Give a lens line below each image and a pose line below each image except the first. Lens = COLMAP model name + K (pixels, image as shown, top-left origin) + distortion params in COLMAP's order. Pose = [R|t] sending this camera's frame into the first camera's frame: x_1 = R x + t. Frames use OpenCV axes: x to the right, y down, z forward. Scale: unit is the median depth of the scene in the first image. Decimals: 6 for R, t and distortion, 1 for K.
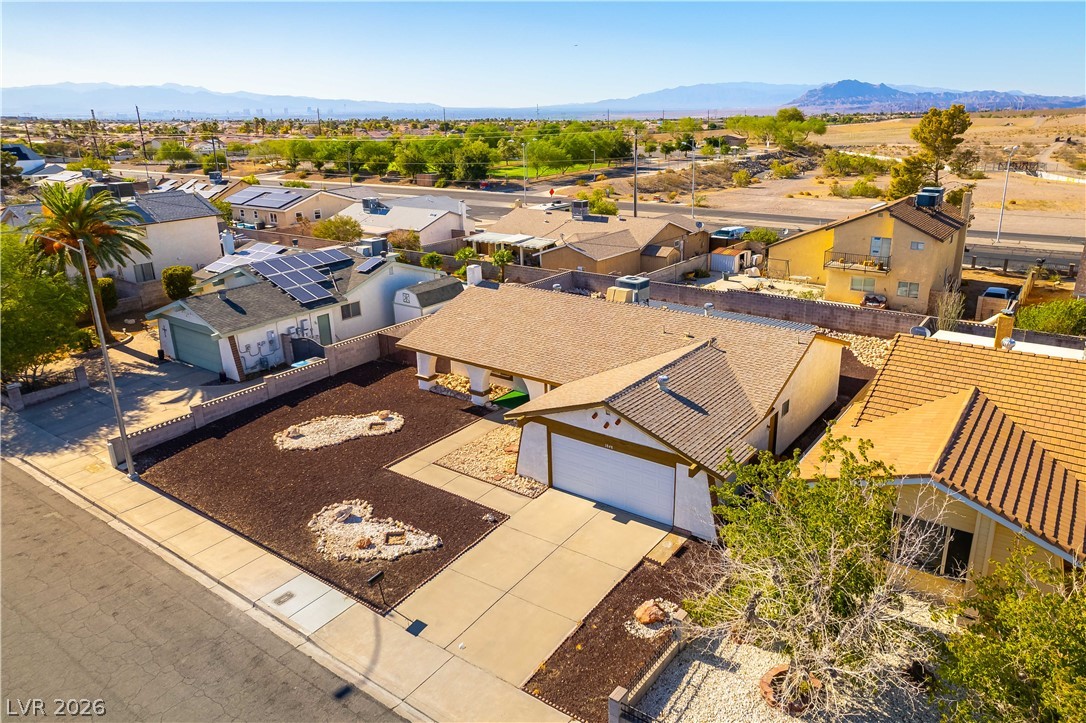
lens RADIAL K [[728.4, 0, 605.5], [0, 728.4, 357.8], [0, 0, 1]] dist [-0.061673, 0.065704]
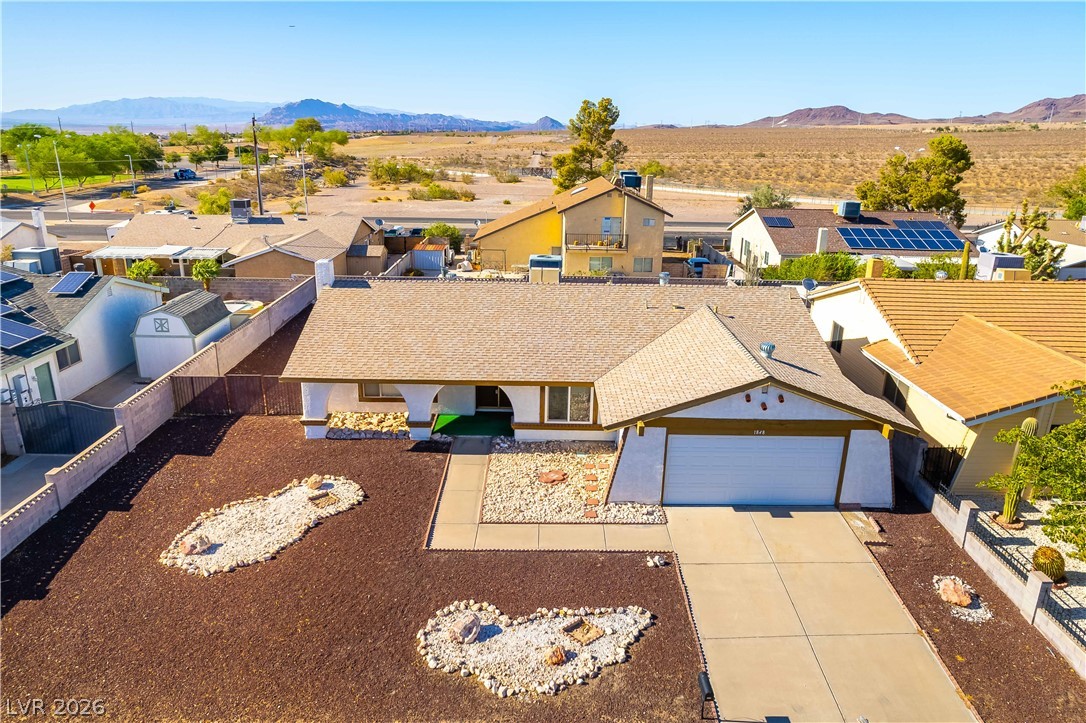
lens RADIAL K [[719.6, 0, 553.7], [0, 719.6, 366.2], [0, 0, 1]] dist [-0.060941, 0.064255]
pose [[0.822559, -0.154717, 0.547229, -0.500959], [0.159034, 0.986468, 0.039854, -0.018341], [-0.545990, 0.054246, 0.836033, 0.353287]]
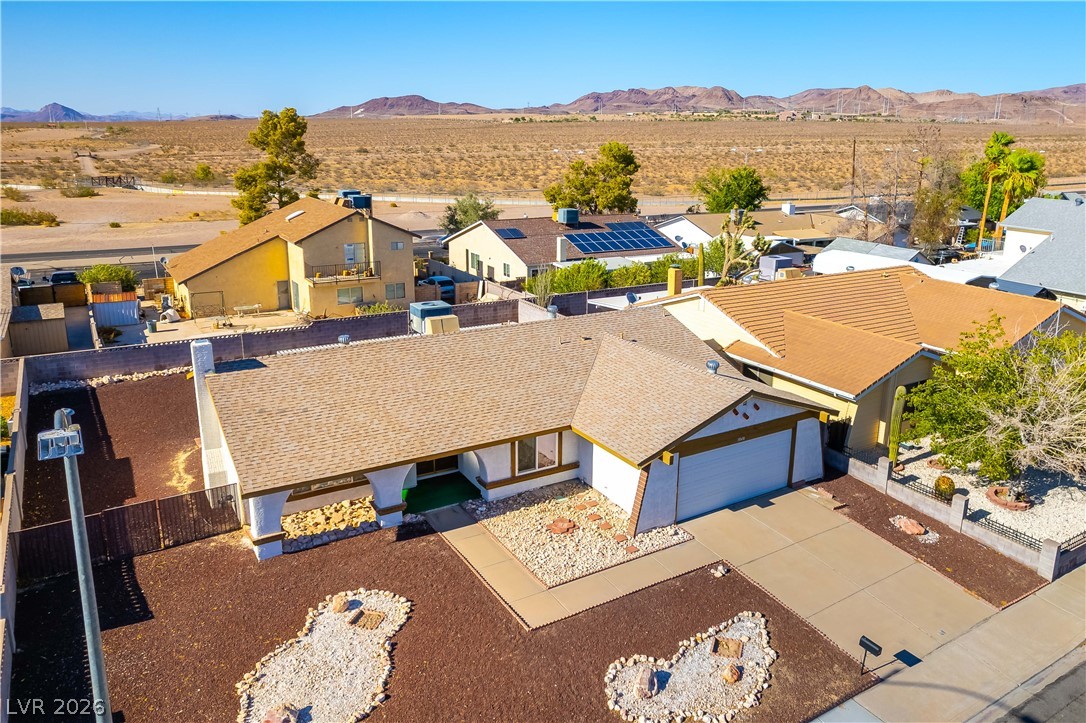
lens RADIAL K [[786.4, 0, 590.6], [0, 786.4, 333.7], [0, 0, 1]] dist [-0.058522, 0.053650]
pose [[0.387778, -0.214917, 0.896347, -0.780363], [0.275595, 0.954988, 0.109749, -0.144558], [-0.879588, 0.204471, 0.429554, 0.561864]]
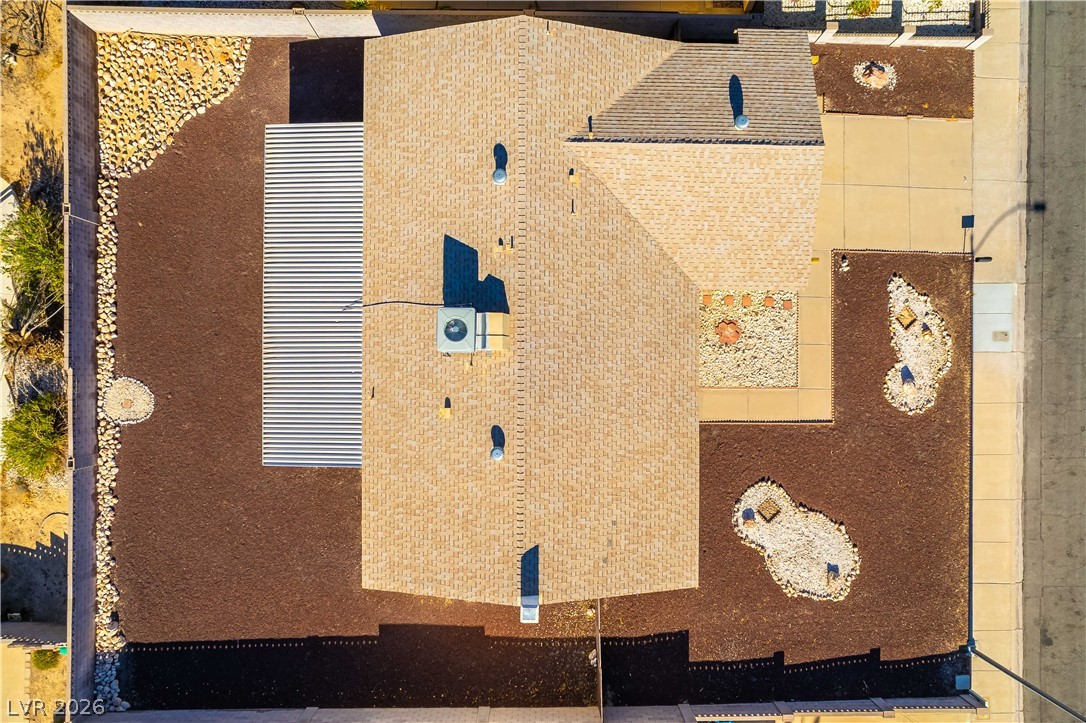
lens RADIAL K [[719.6, 0, 553.7], [0, 719.6, 366.2], [0, 0, 1]] dist [-0.060941, 0.064255]
pose [[-0.555102, -0.831742, 0.008226, -0.042481], [0.278945, -0.176831, 0.943886, -0.769514], [-0.783615, 0.526247, 0.330170, 0.868466]]
